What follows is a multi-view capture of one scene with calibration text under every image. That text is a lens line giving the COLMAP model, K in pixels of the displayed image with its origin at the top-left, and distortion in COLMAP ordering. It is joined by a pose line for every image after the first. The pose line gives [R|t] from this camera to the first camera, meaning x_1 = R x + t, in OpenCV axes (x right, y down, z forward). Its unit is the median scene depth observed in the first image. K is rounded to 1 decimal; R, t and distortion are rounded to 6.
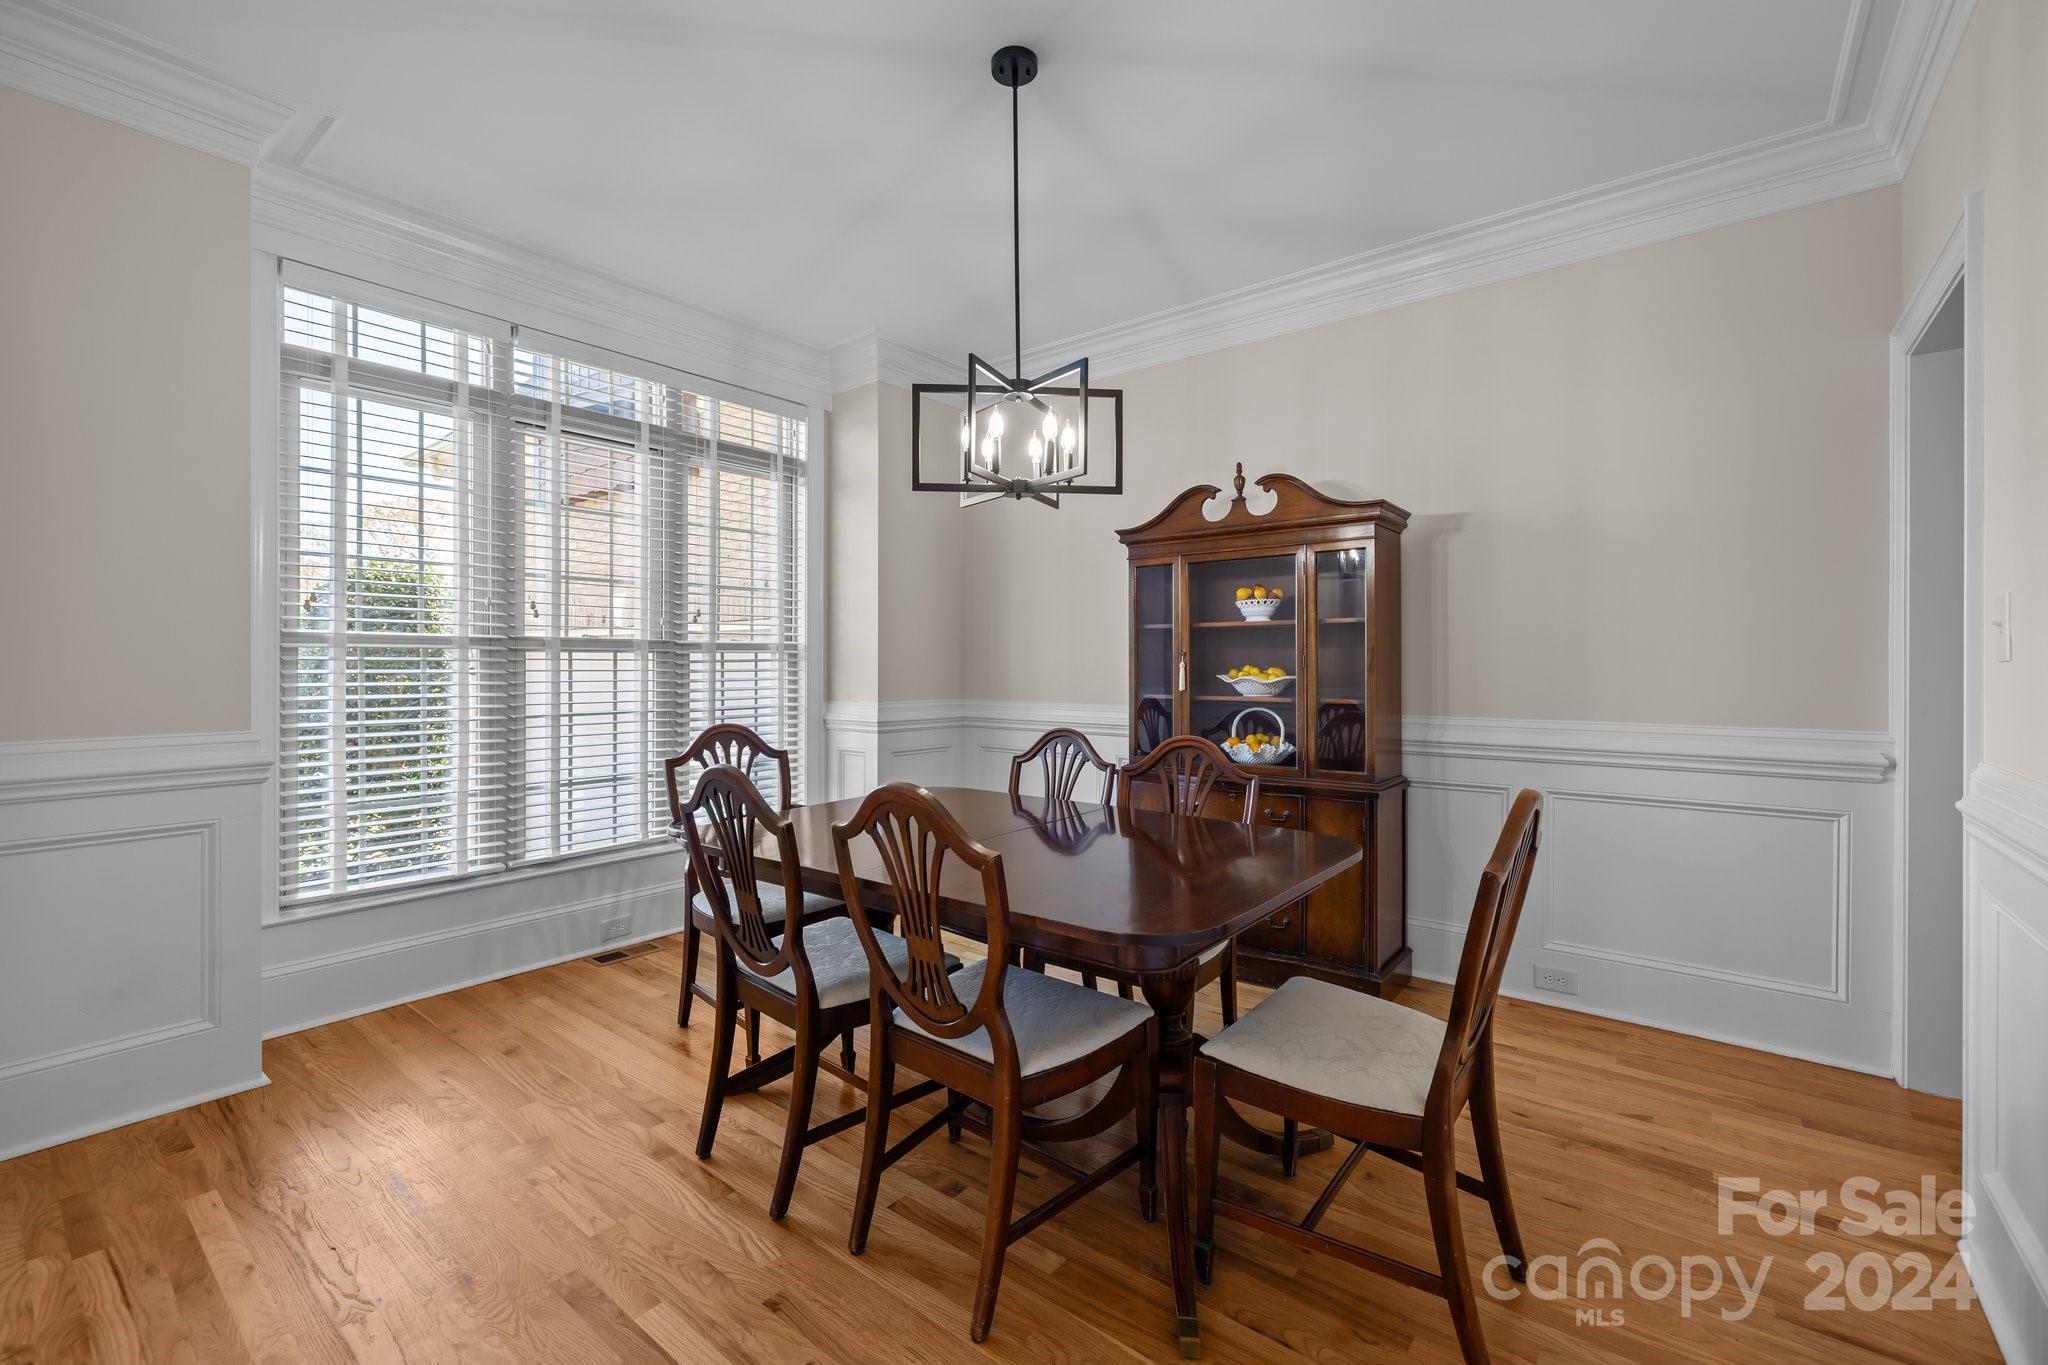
lens RADIAL K [[870.2, 0, 1014.3], [0, 870.2, 665.3], [0, 0, 1]] dist [0.001873, 0.000137]
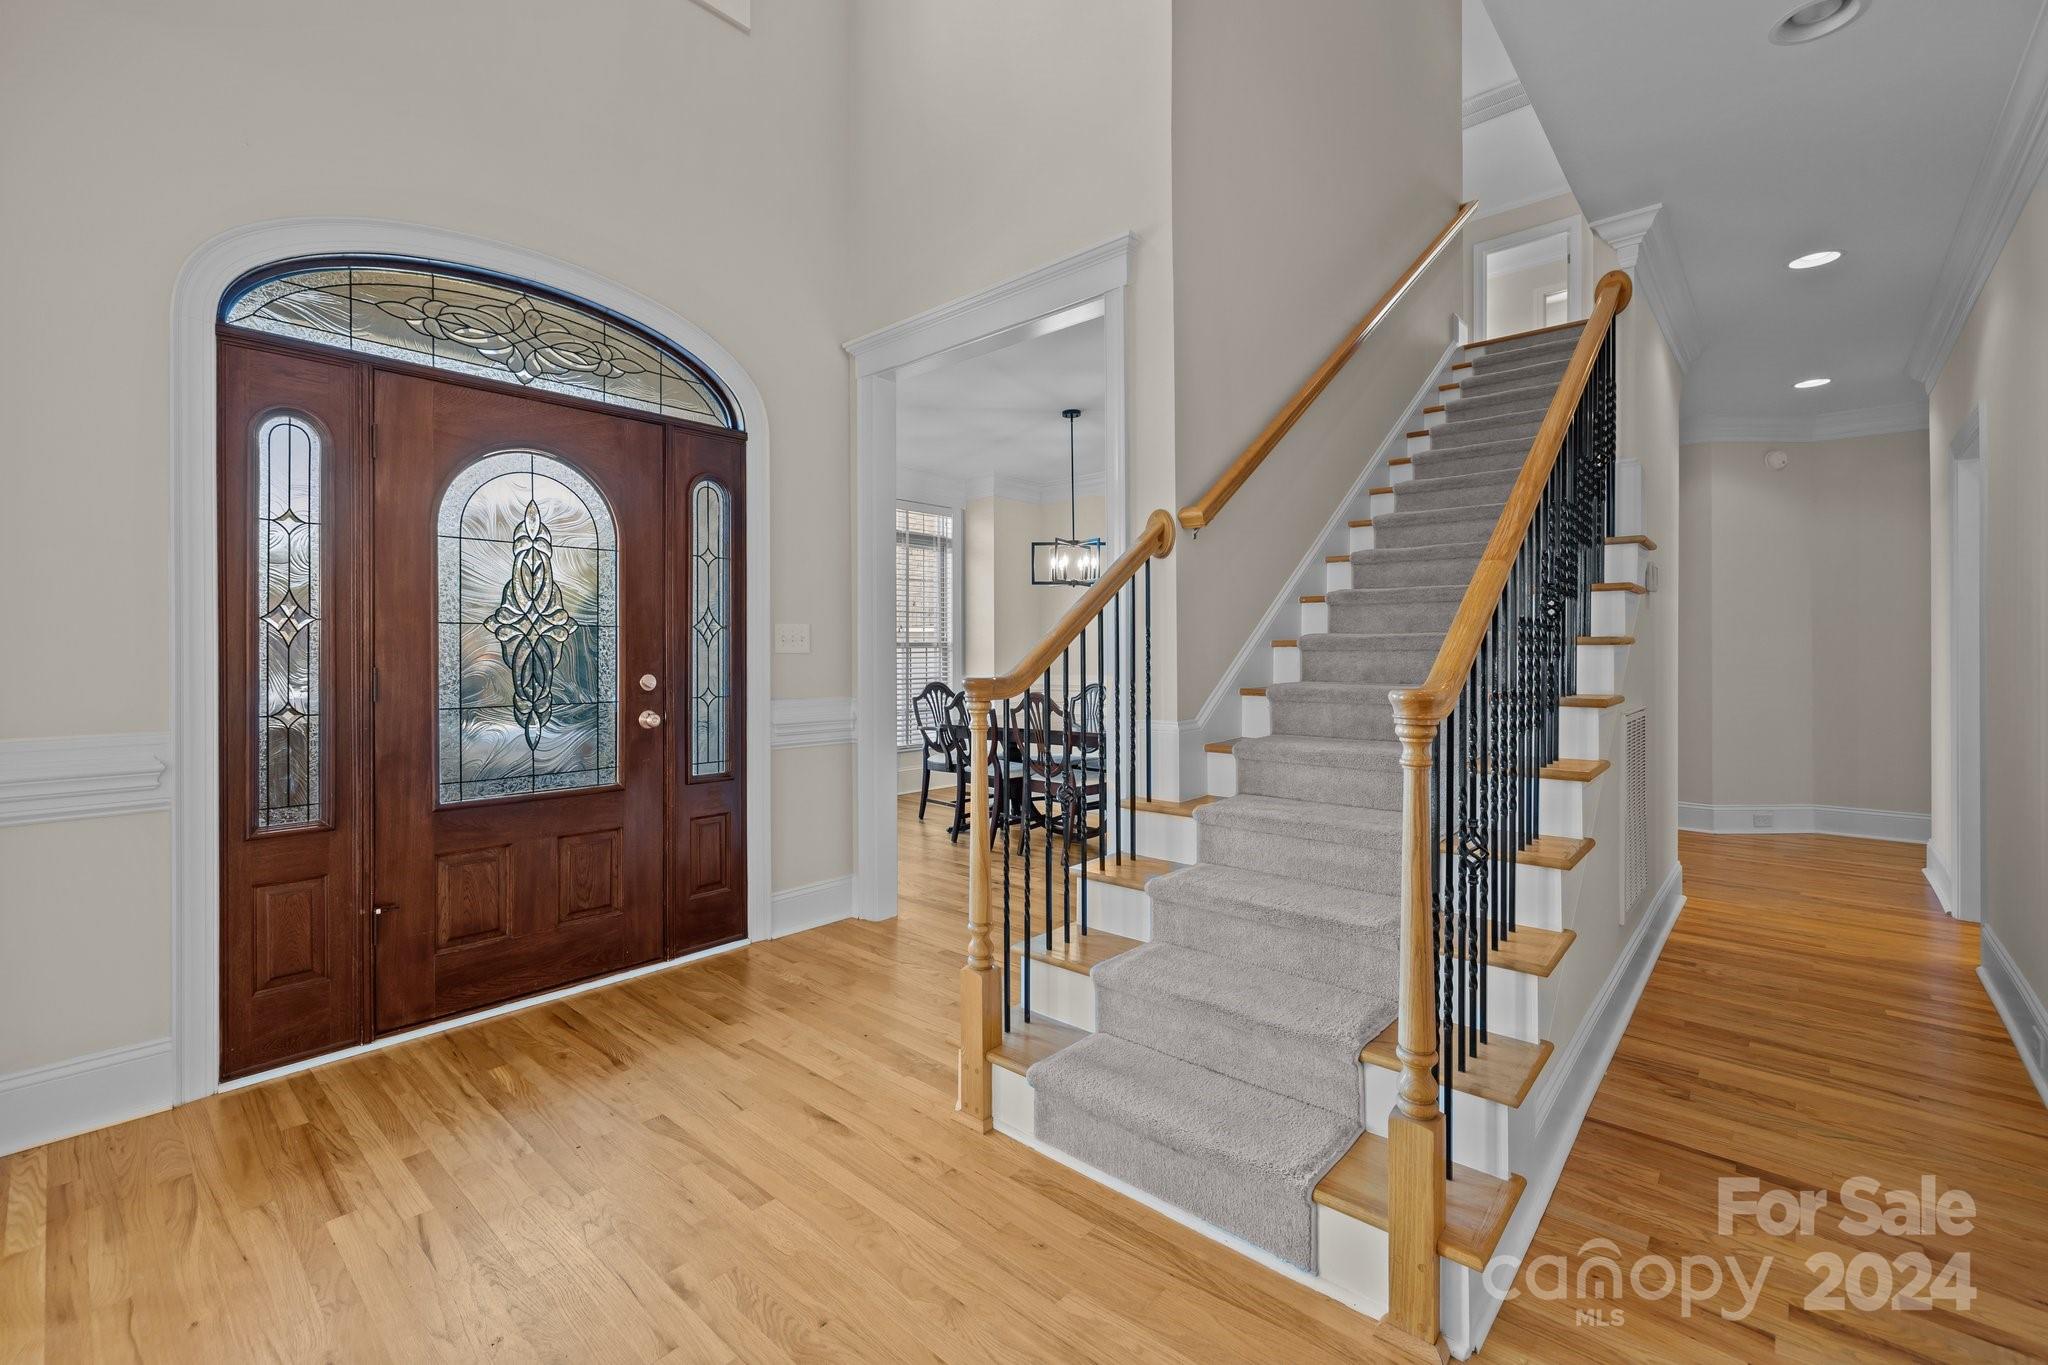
lens RADIAL K [[870.2, 0, 1014.3], [0, 870.2, 665.3], [0, 0, 1]] dist [0.001873, 0.000137]
pose [[0.998239, -0.006273, -0.058979, -0.010578], [0.007029, 0.999896, 0.012608, 0.000362], [0.058894, -0.013000, 0.998180, -0.791139]]
